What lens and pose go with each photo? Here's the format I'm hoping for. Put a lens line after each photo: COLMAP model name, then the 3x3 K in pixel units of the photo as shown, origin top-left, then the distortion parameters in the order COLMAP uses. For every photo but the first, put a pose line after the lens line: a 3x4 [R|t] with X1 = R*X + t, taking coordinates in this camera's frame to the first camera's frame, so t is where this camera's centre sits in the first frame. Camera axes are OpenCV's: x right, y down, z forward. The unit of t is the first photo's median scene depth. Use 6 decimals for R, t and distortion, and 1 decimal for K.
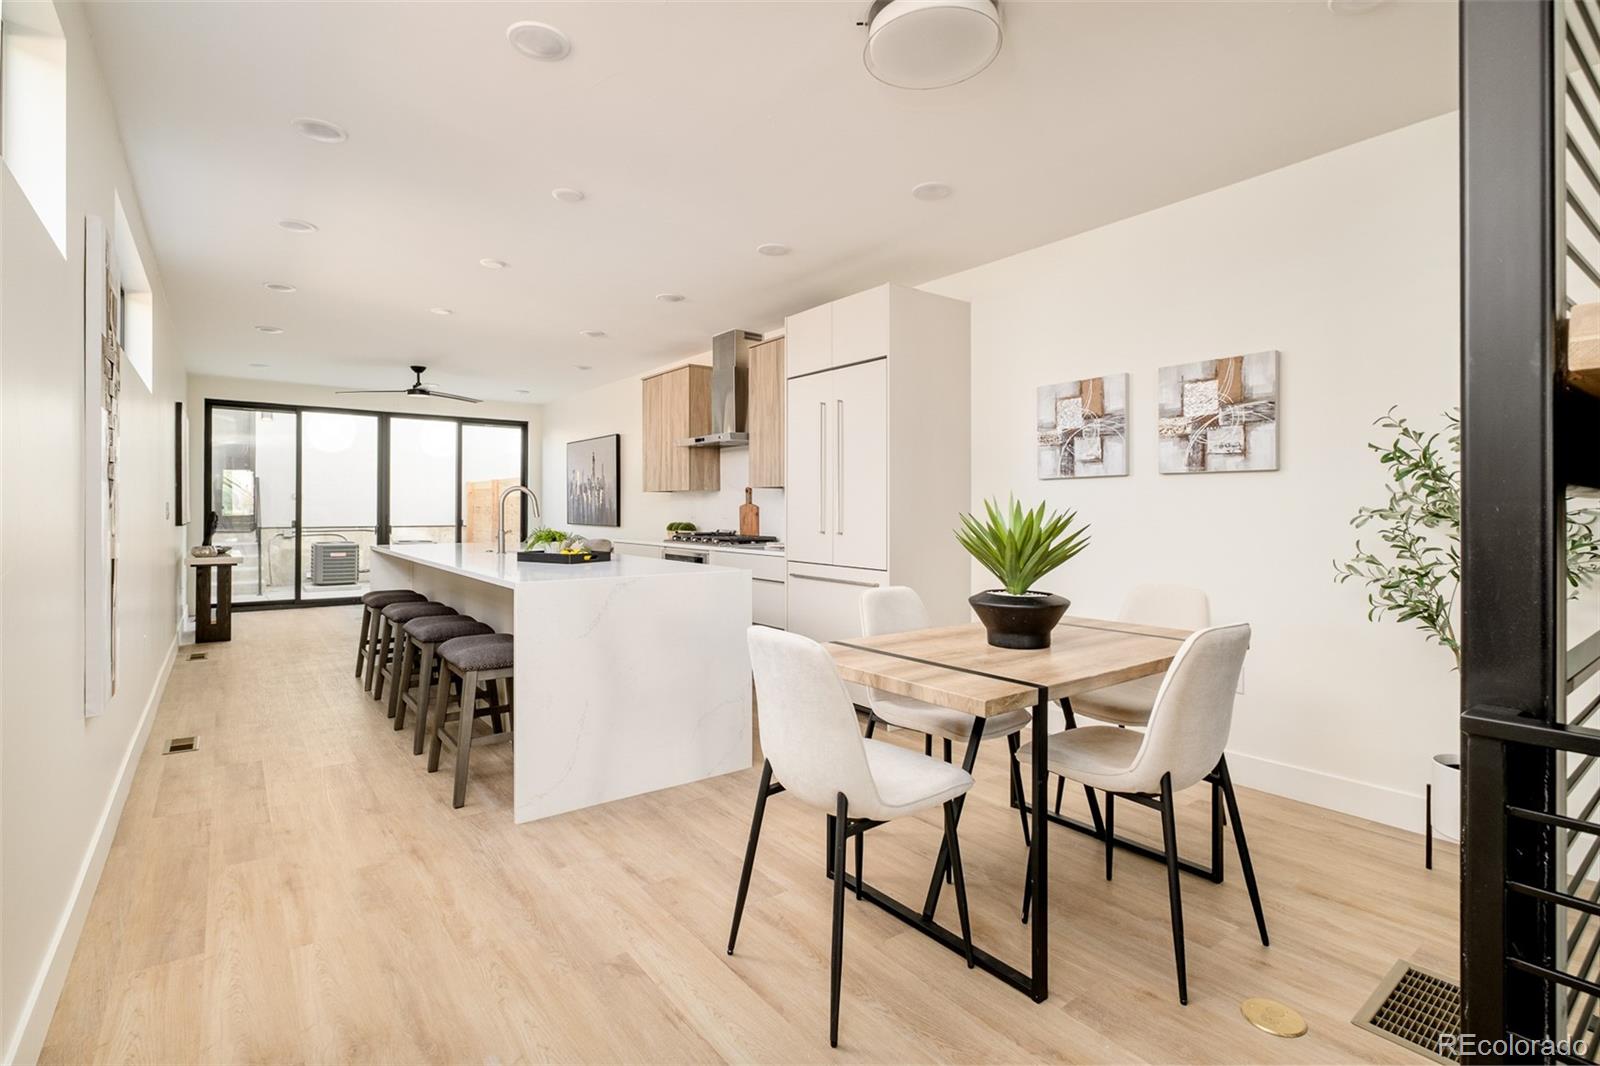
lens RADIAL K [[744.6, 0, 804.0], [0, 744.6, 508.1], [0, 0, 1]] dist [-0.004527, -0.000731]
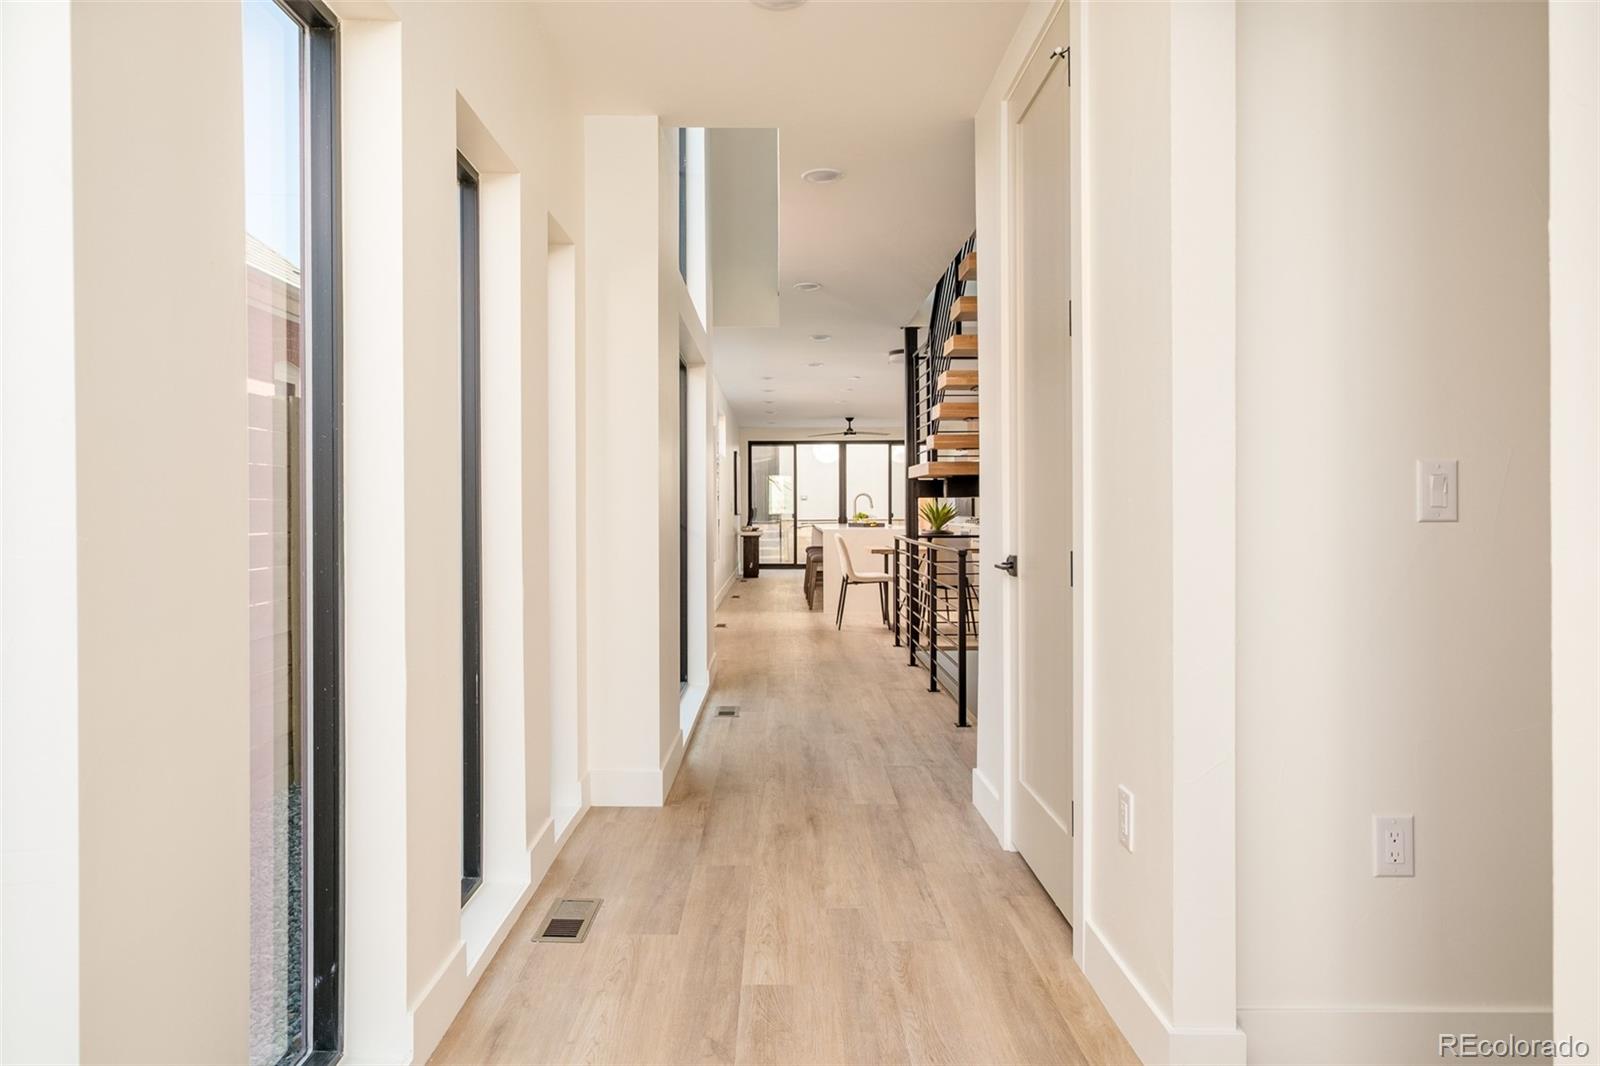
lens RADIAL K [[973.8, 0, 798.6], [0, 973.8, 518.2], [0, 0, 1]] dist [0.000553, 0.000015]
pose [[0.801243, 0.001385, -0.598337, 0.801484], [0.006009, 0.999928, 0.010361, 0.007432], [0.598309, -0.011897, 0.801177, -0.929980]]
